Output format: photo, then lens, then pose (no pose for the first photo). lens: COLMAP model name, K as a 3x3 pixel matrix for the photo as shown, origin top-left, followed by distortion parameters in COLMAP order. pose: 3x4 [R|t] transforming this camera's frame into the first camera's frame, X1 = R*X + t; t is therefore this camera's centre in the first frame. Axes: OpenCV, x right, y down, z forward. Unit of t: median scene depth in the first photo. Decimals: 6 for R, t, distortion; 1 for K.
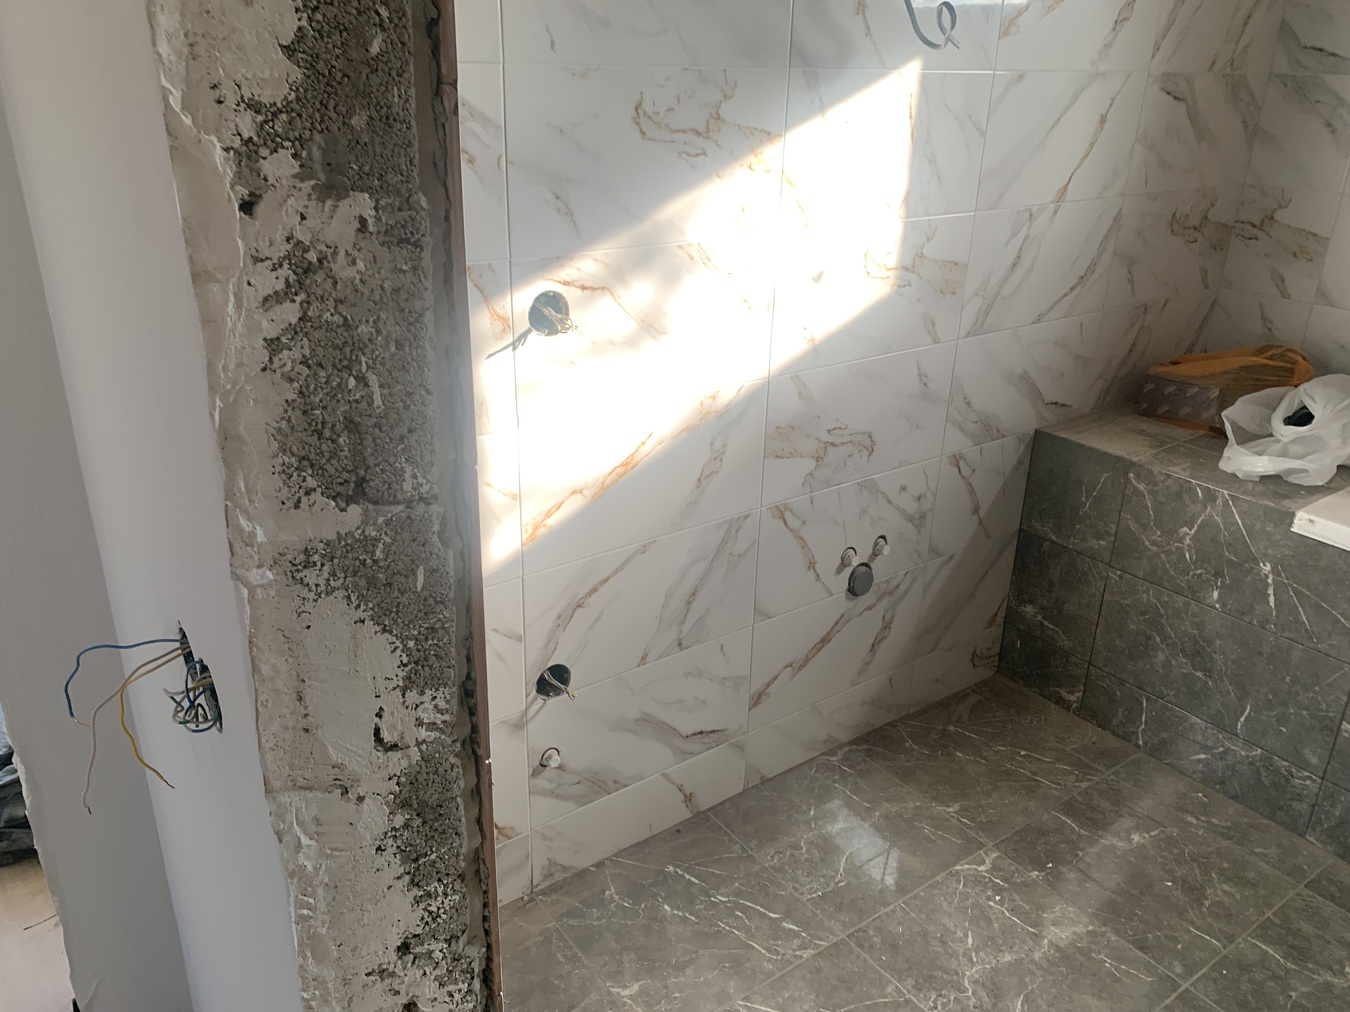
lens RADIAL K [[1030.2, 0, 682.6], [0, 1030.2, 495.2], [0, 0, 1]] dist [0.039218, -0.044226]
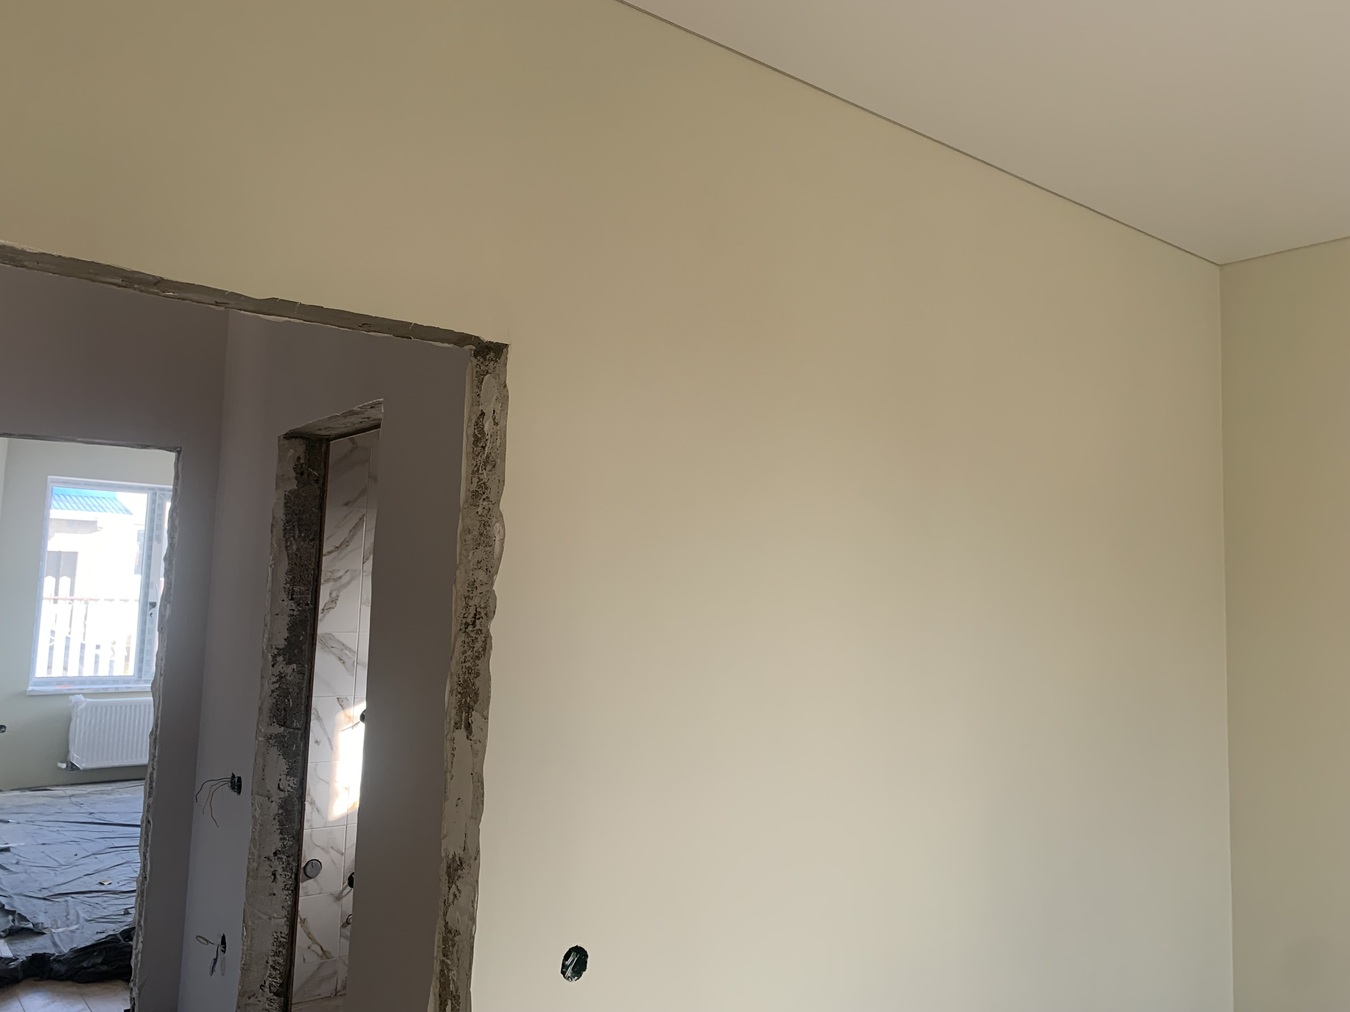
lens RADIAL K [[1030.2, 0, 663.8], [0, 1030.2, 497.9], [0, 0, 1]] dist [0.039218, -0.044226]
pose [[0.999992, 0.003887, -0.000326, 0.622487], [-0.003589, 0.884088, -0.467307, 0.562699], [-0.001529, 0.467304, 0.884095, -1.611575]]
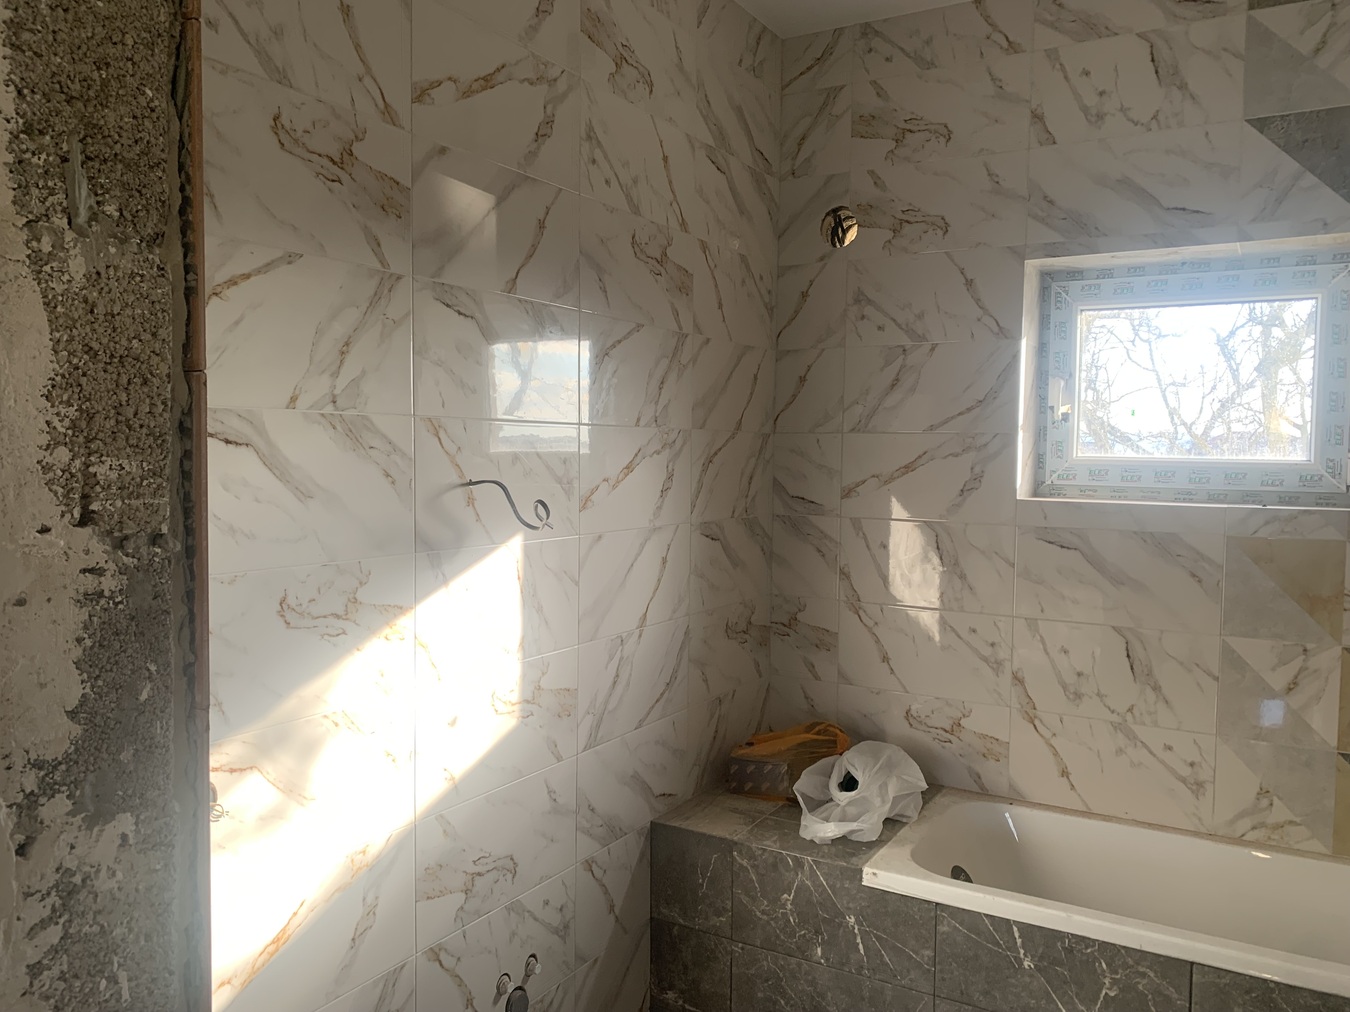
lens RADIAL K [[1030.2, 0, 683.9], [0, 1030.2, 509.4], [0, 0, 1]] dist [0.039218, -0.044226]
pose [[0.919726, -0.038888, 0.390630, -0.067759], [0.162483, 0.943554, -0.288626, -0.067968], [-0.357357, 0.328928, 0.874130, -0.139586]]
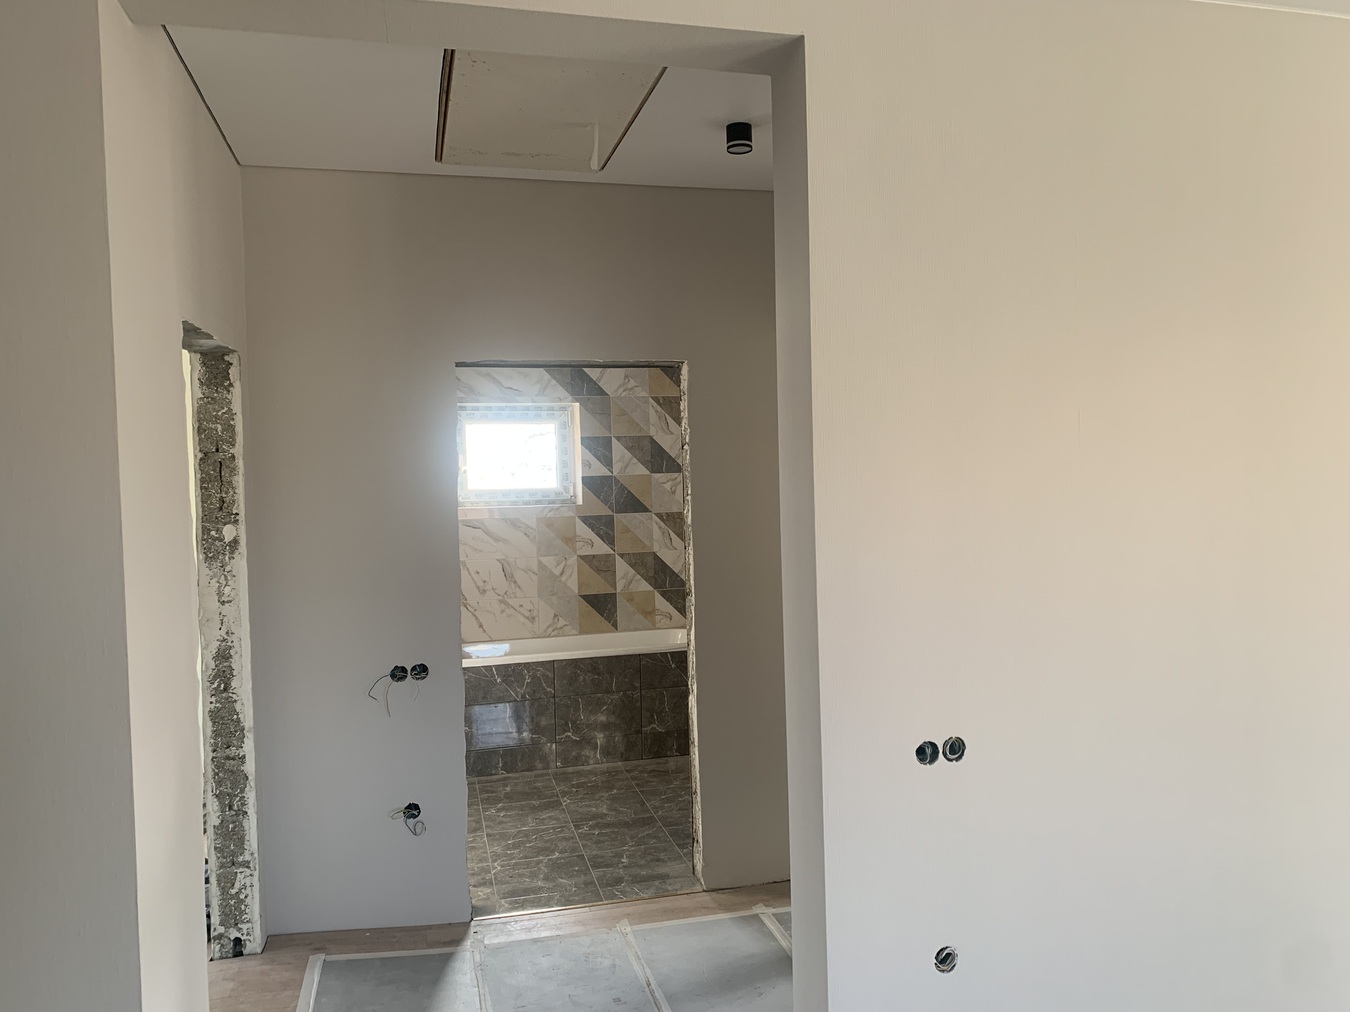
lens RADIAL K [[1030.2, 0, 685.0], [0, 1030.2, 513.7], [0, 0, 1]] dist [0.039218, -0.044226]
pose [[0.367687, -0.061128, 0.927939, -1.909296], [0.391168, 0.915435, -0.094693, 0.198336], [-0.843679, 0.397798, 0.360504, -0.863034]]
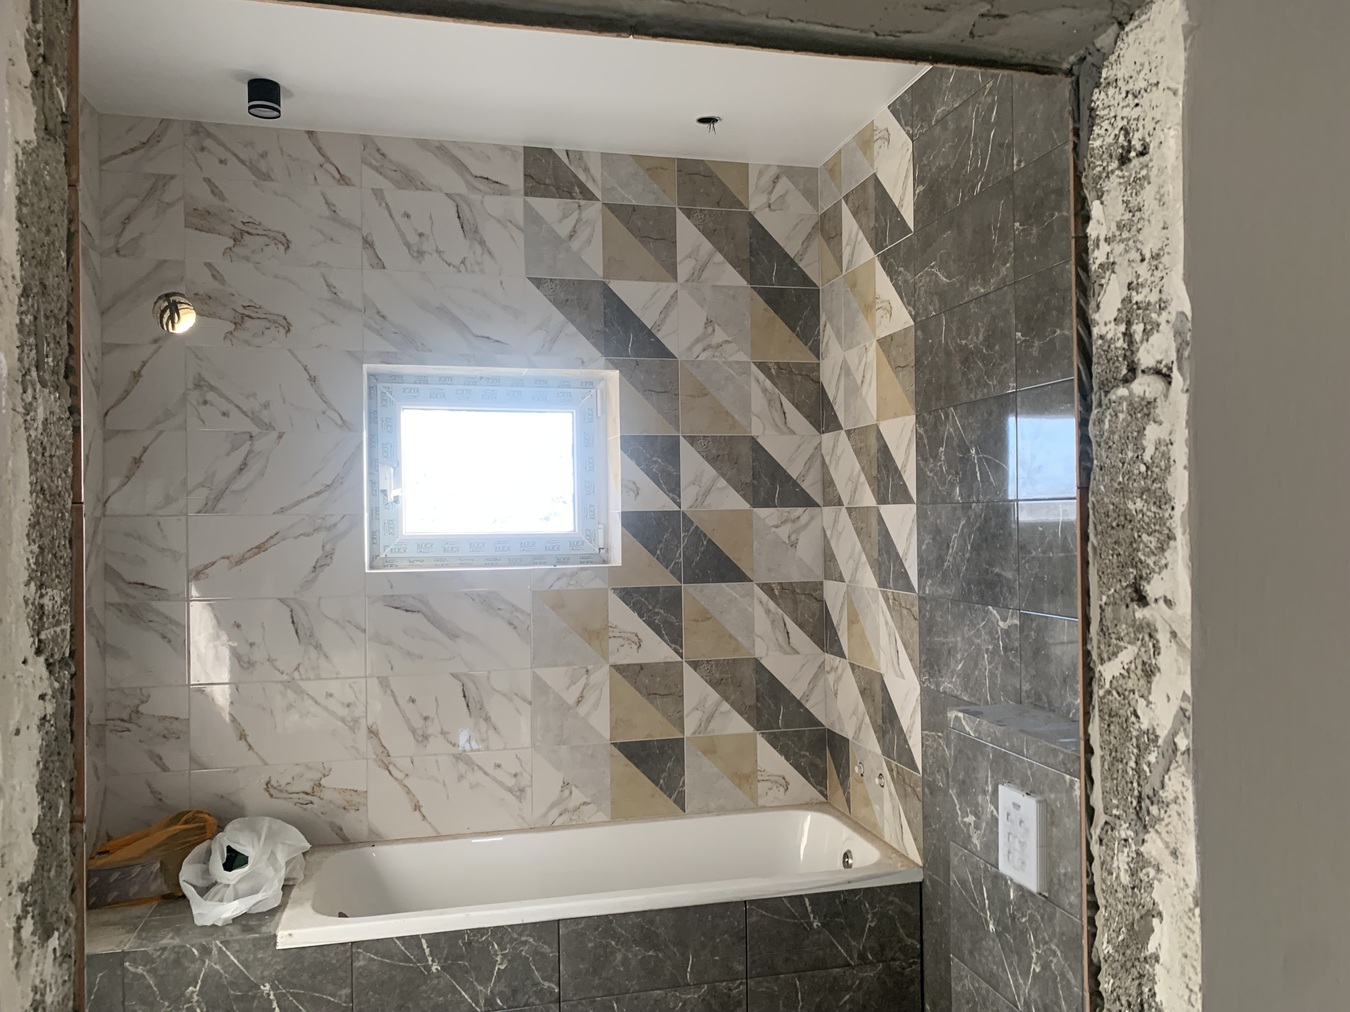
lens RADIAL K [[1030.2, 0, 674.8], [0, 1030.2, 509.3], [0, 0, 1]] dist [0.039218, -0.044226]
pose [[0.390447, -0.022760, 0.920344, -0.402728], [0.374464, 0.917187, -0.136181, -0.110349], [-0.841028, 0.397808, 0.366636, -0.095294]]
